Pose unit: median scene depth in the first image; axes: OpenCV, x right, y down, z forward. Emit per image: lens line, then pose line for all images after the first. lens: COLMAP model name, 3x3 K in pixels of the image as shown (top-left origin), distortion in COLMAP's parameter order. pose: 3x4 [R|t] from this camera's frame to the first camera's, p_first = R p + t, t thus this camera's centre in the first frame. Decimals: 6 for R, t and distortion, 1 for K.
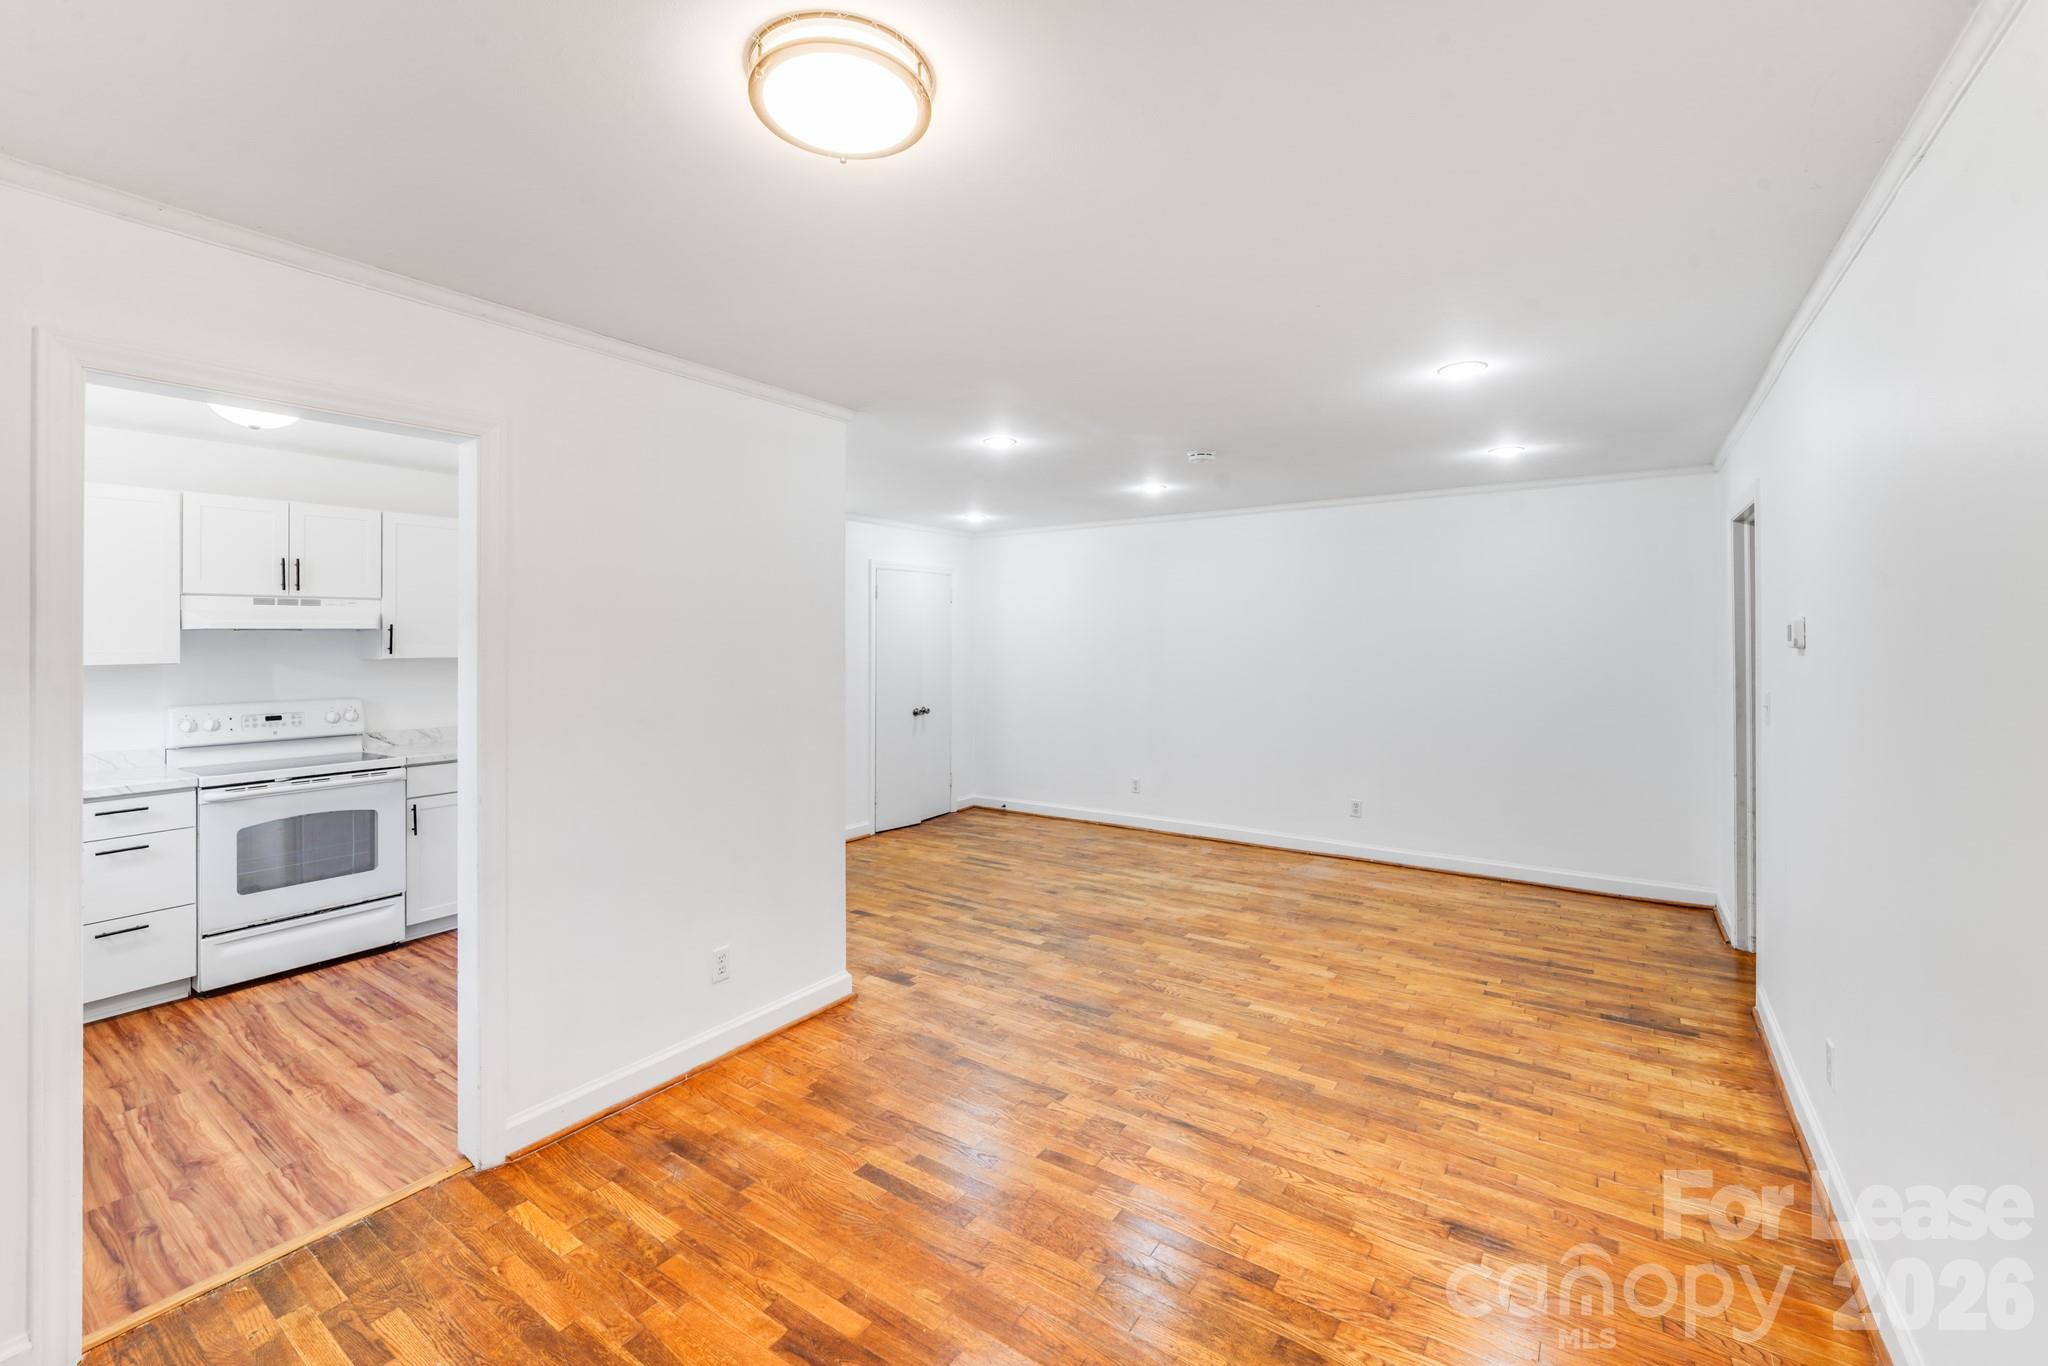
lens RADIAL K [[863.9, 0, 994.1], [0, 863.9, 630.7], [0, 0, 1]] dist [-0.010243, 0.000024]
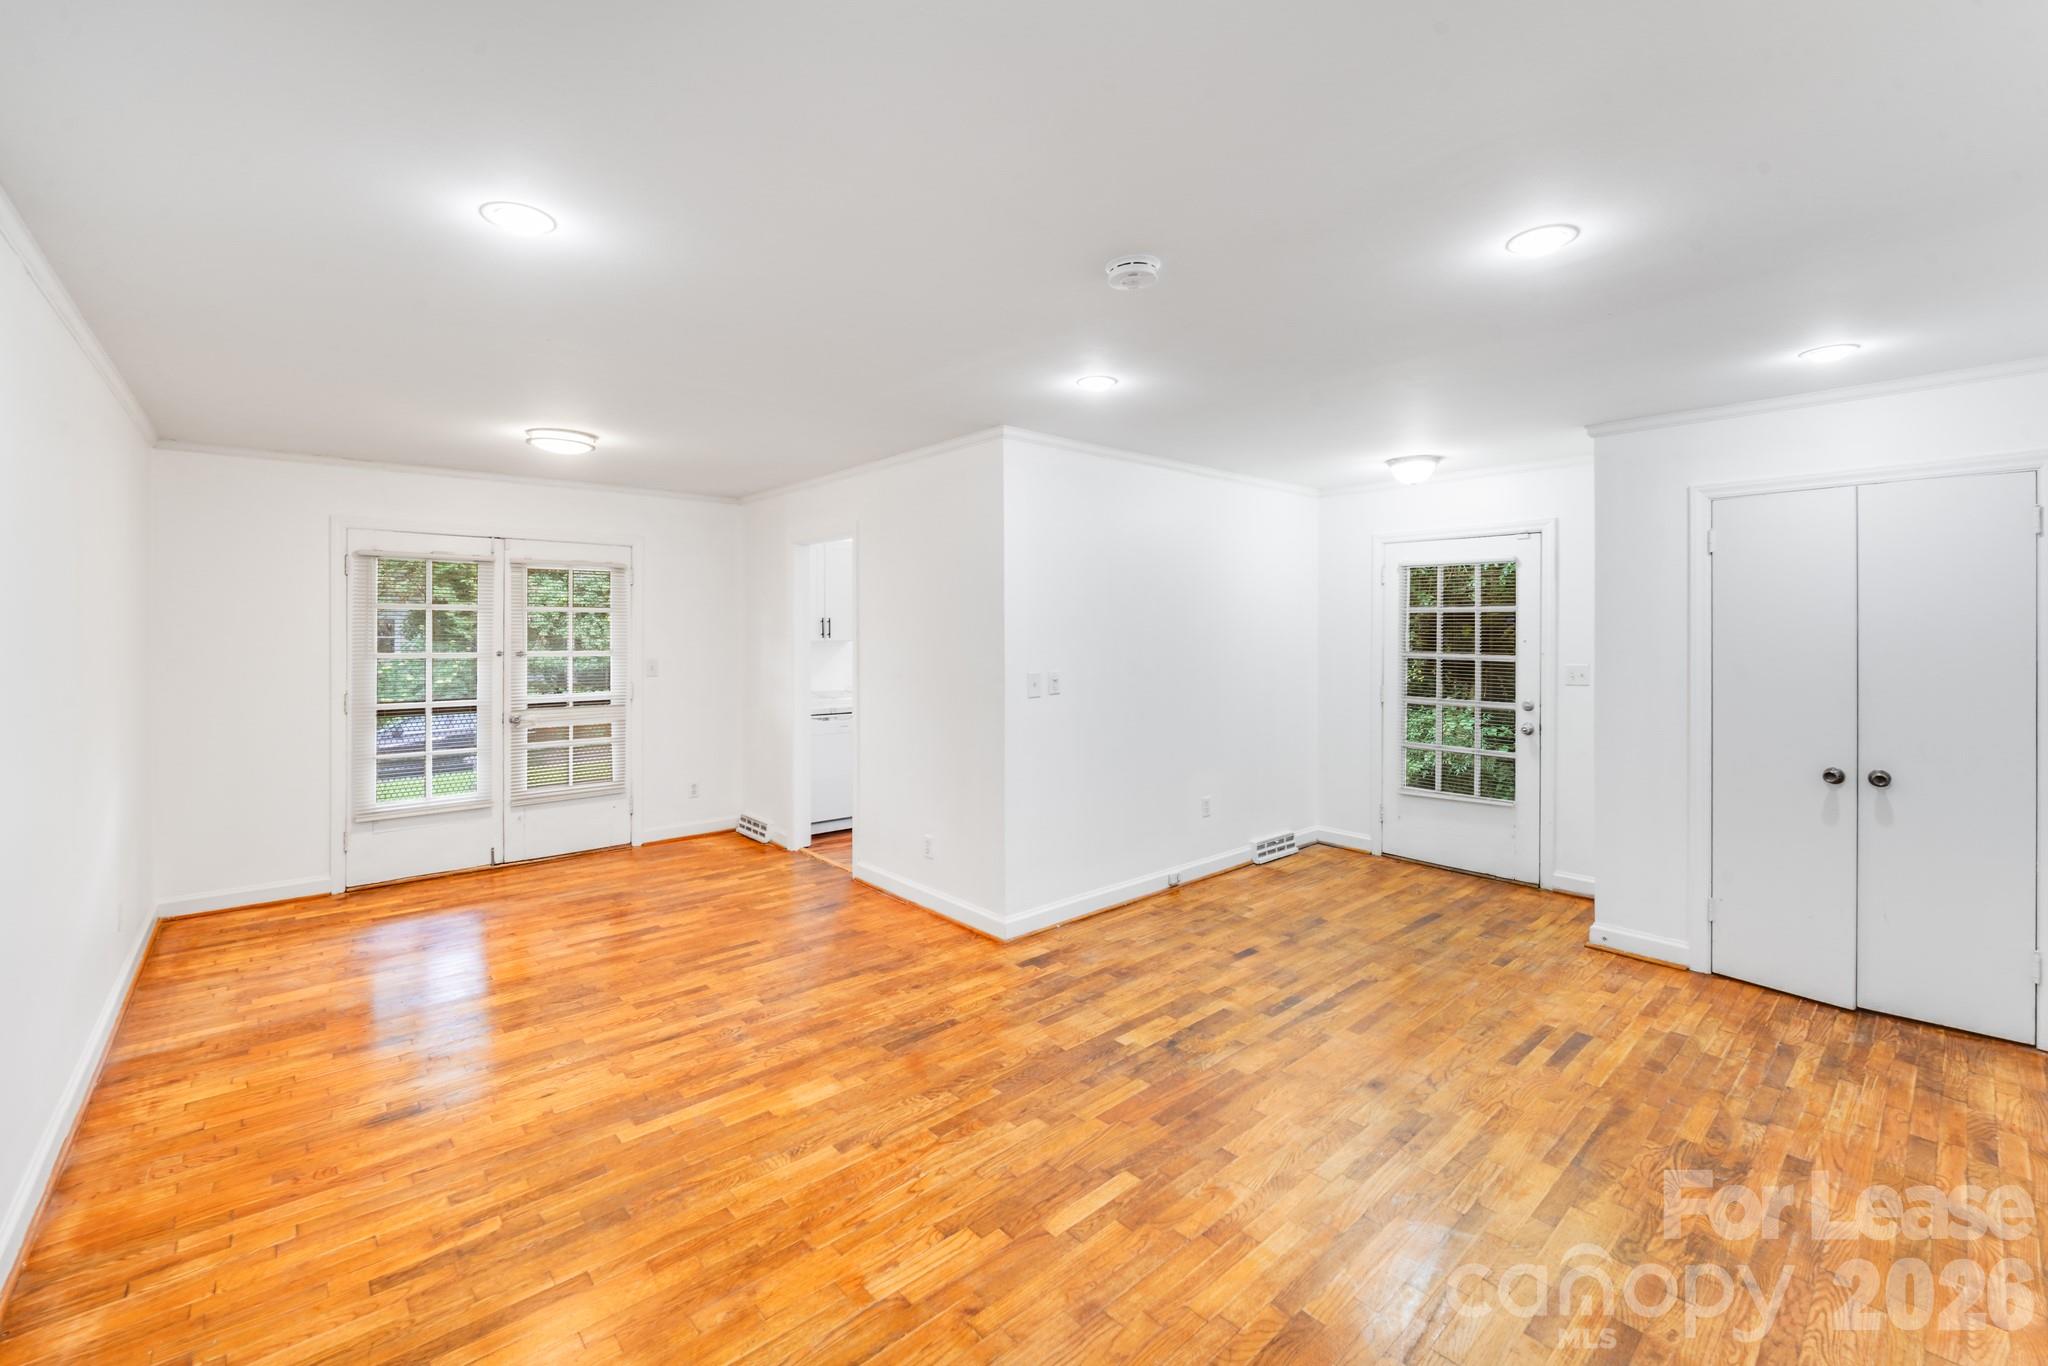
lens RADIAL K [[842.2, 0, 1024.3], [0, 842.2, 628.8], [0, 0, 1]] dist [-0.010069, -0.000459]
pose [[-0.216456, 0.006106, -0.976273, 0.890622], [0.010169, 0.999940, 0.003999, 0.006471], [0.976239, -0.009062, -0.216505, 1.245193]]
